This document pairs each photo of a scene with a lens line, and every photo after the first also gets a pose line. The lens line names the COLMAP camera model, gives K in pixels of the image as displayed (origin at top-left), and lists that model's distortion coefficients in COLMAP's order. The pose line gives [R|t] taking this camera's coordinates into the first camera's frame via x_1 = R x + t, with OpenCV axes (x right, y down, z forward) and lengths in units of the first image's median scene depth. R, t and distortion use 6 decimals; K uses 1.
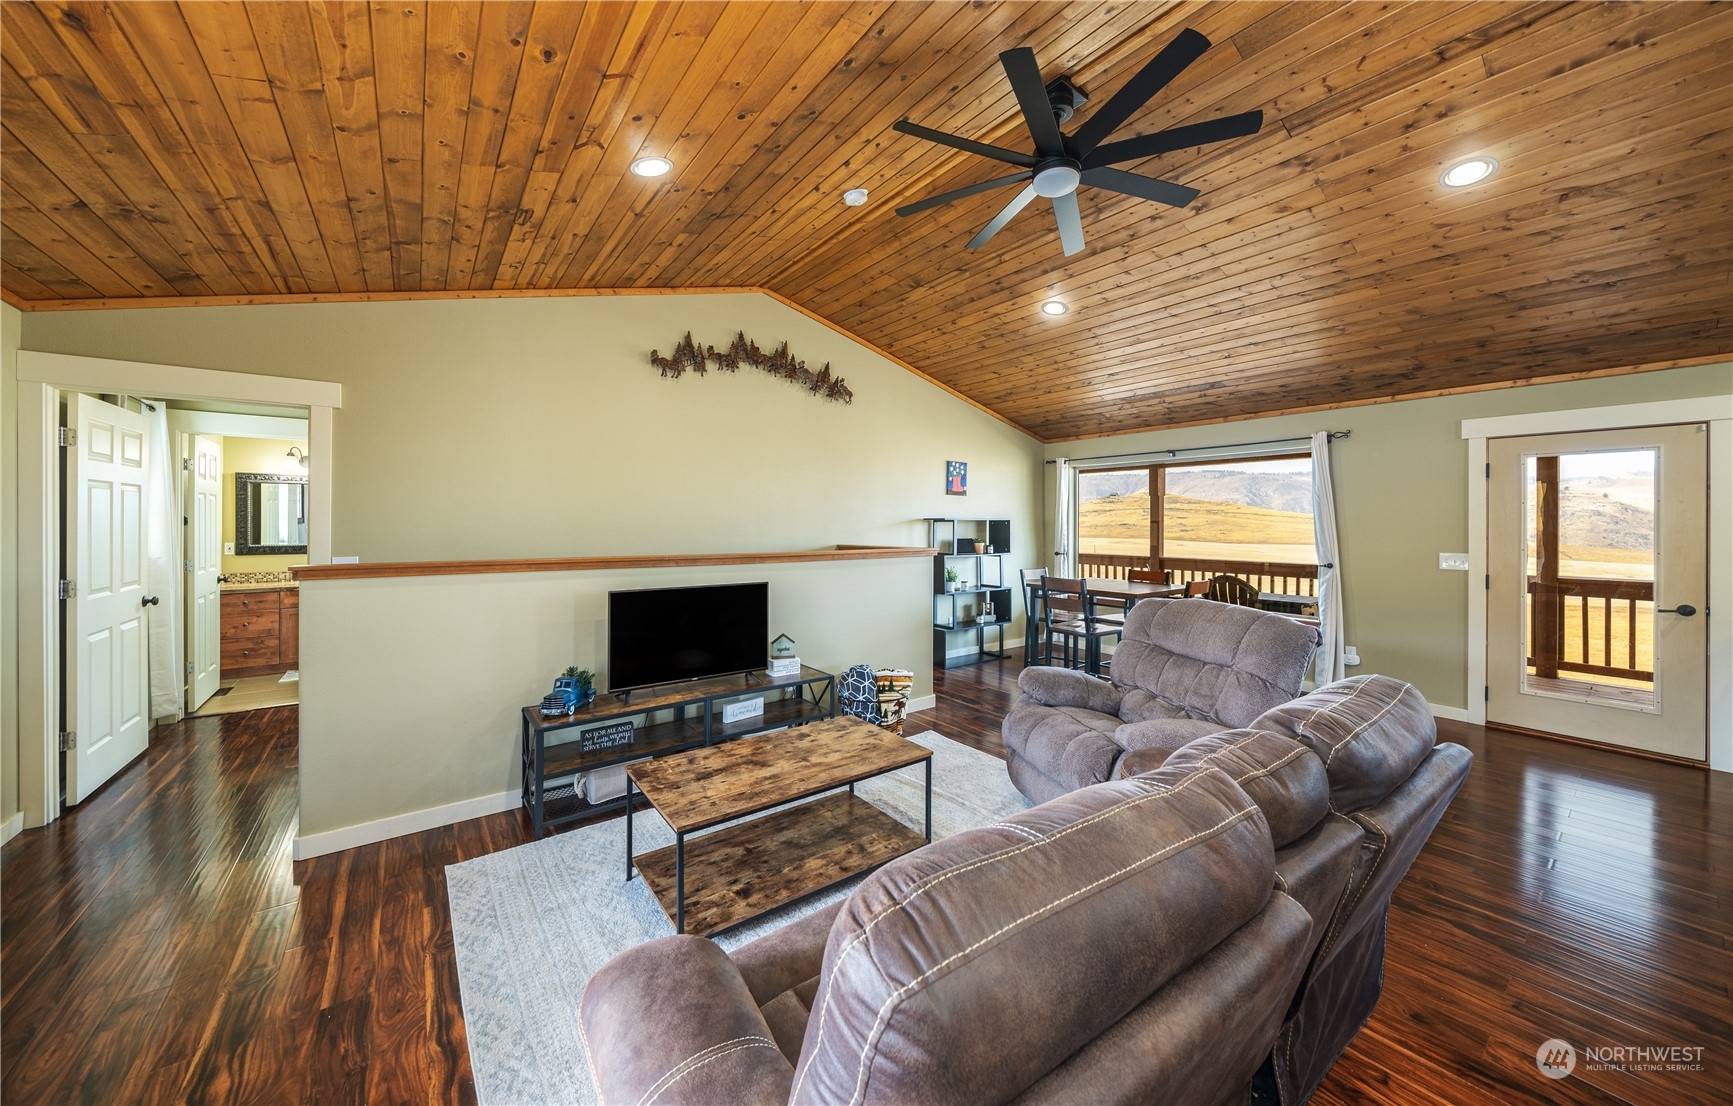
lens RADIAL K [[607.7, 0, 863.2], [0, 607.7, 524.5], [0, 0, 1]] dist [-0.000969, 0.000229]
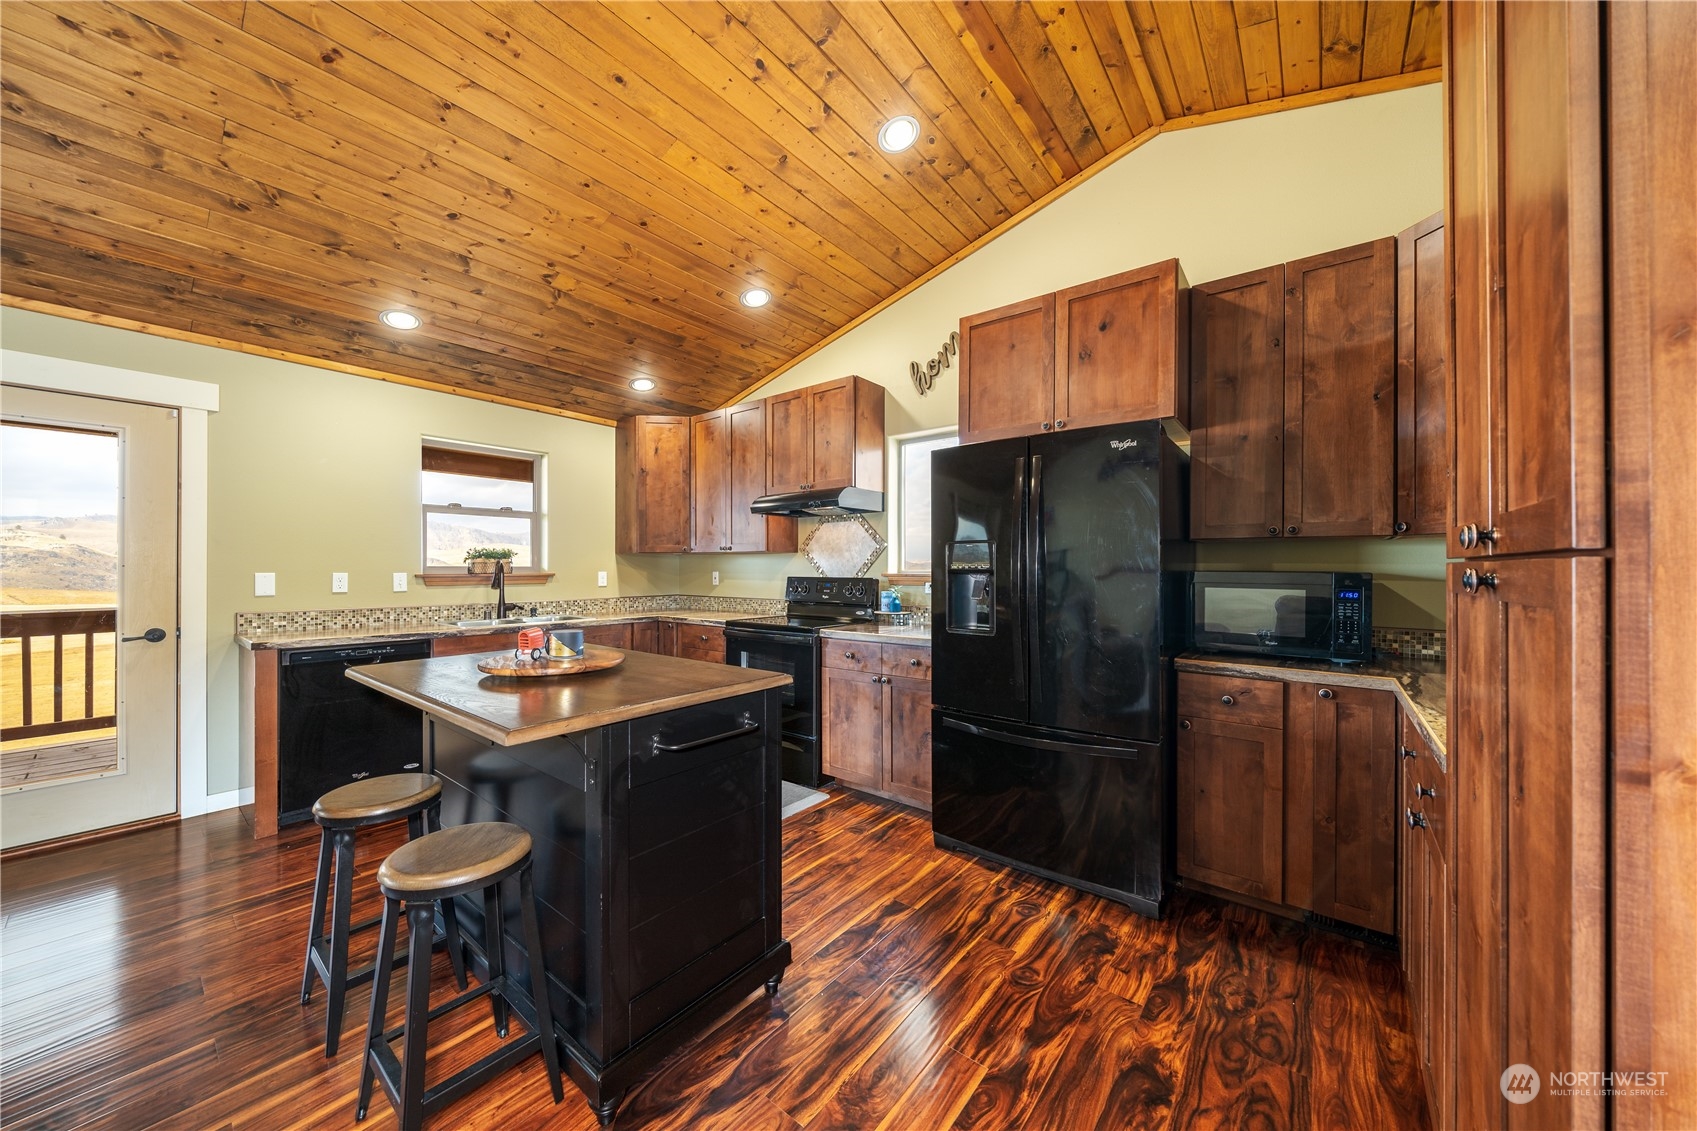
lens RADIAL K [[589.1, 0, 844.3], [0, 589.1, 563.4], [0, 0, 1]] dist [-0.000699, -0.000663]
pose [[-0.238986, 0.003534, 0.971016, 0.273553], [0.000330, 0.999994, -0.003558, 0.036119], [-0.971023, -0.000530, -0.238986, 0.216043]]
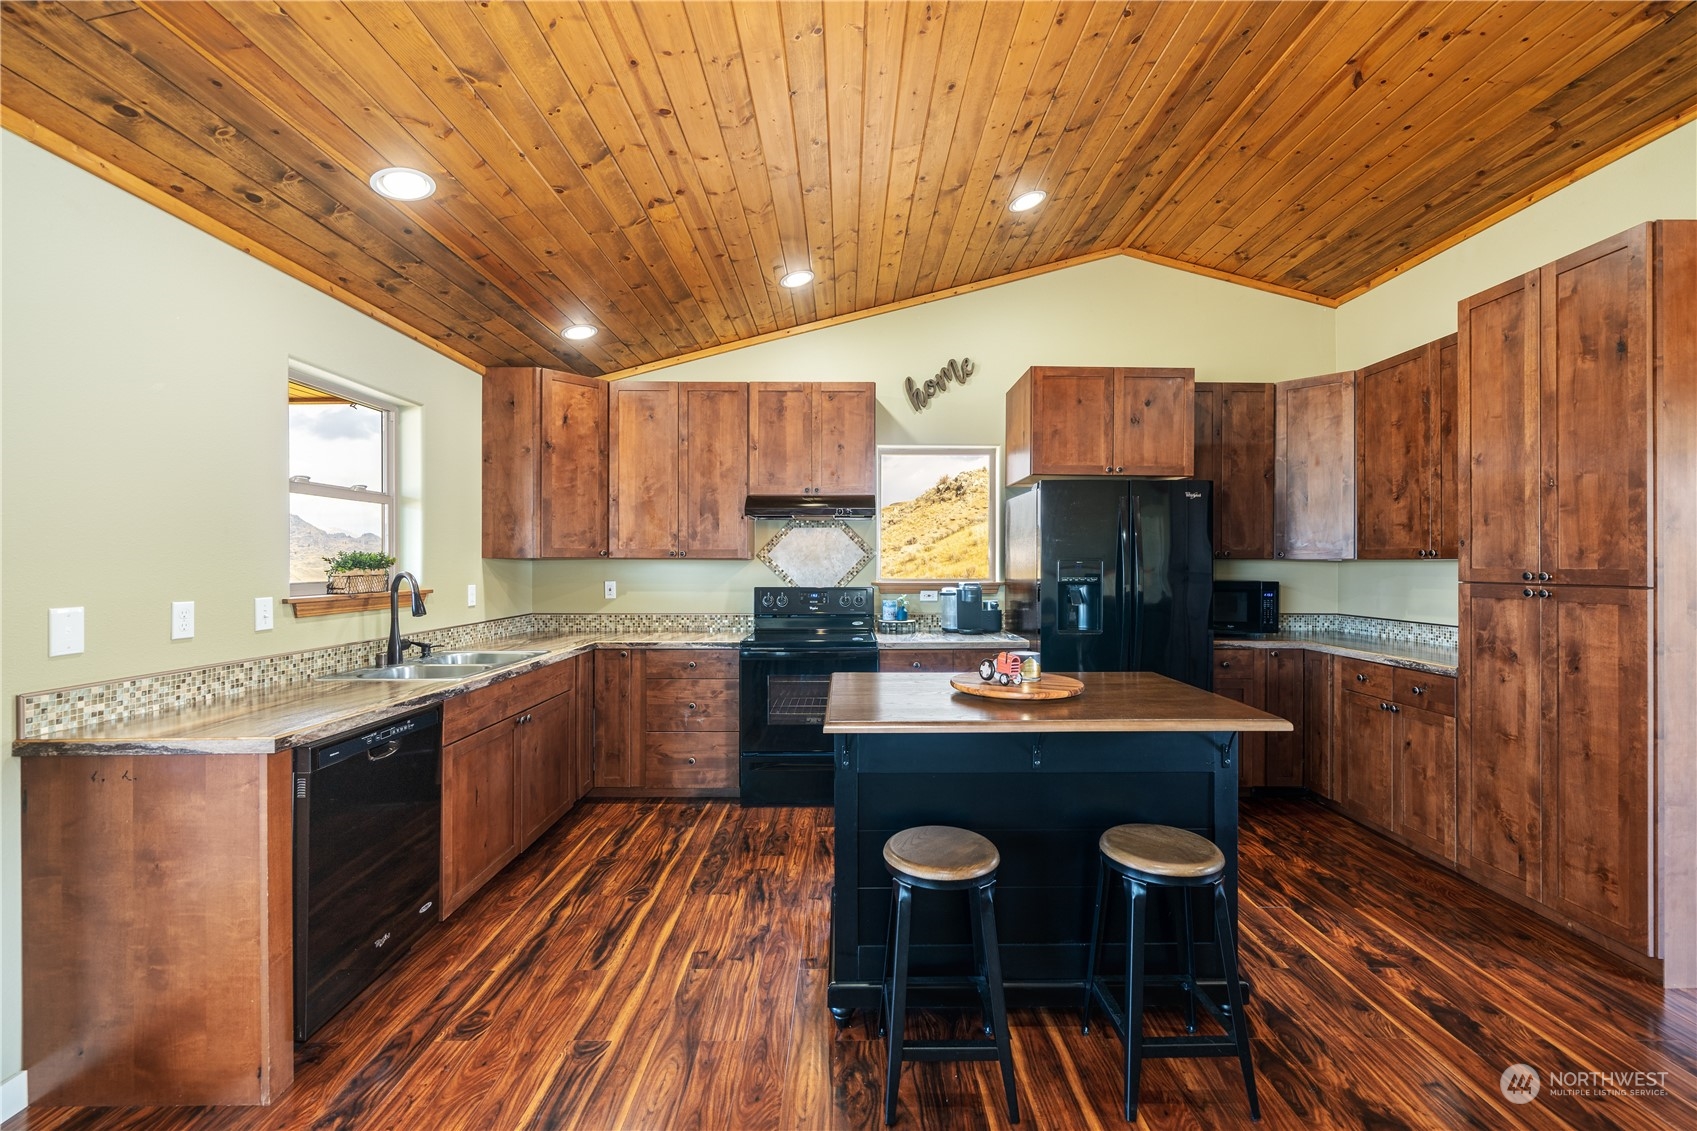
lens RADIAL K [[682.0, 0, 844.4], [0, 682.0, 562.7], [0, 0, 1]] dist [-0.002889, 0.000536]
pose [[-0.796470, -0.005937, 0.604648, 0.496917], [-0.003534, 0.999980, 0.005163, 0.017086], [-0.604667, 0.001976, -0.796476, 0.703721]]
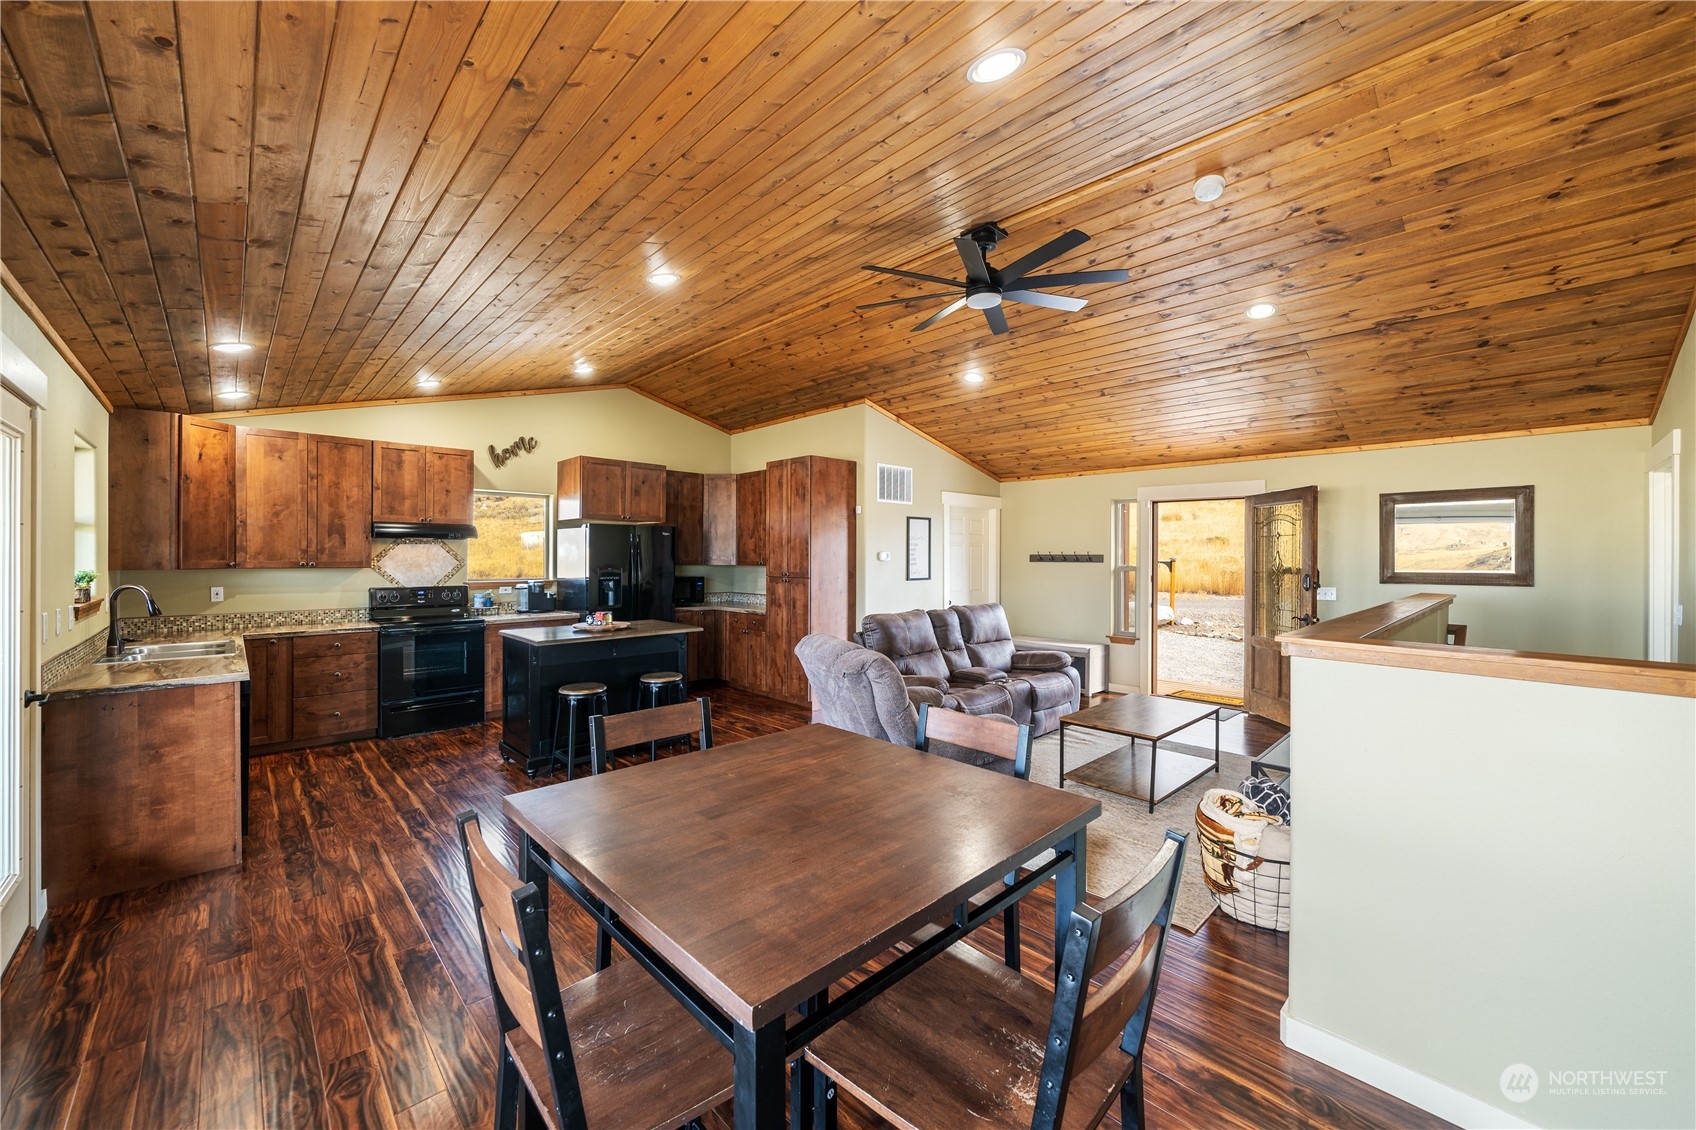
lens RADIAL K [[649.2, 0, 836.8], [0, 649.2, 557.0], [0, 0, 1]] dist [-0.002633, -0.000189]
pose [[-0.994548, -0.008250, -0.103957, 0.427896], [-0.008670, 0.999956, 0.003584, -0.010942], [0.103923, 0.004466, -0.994575, 1.268460]]
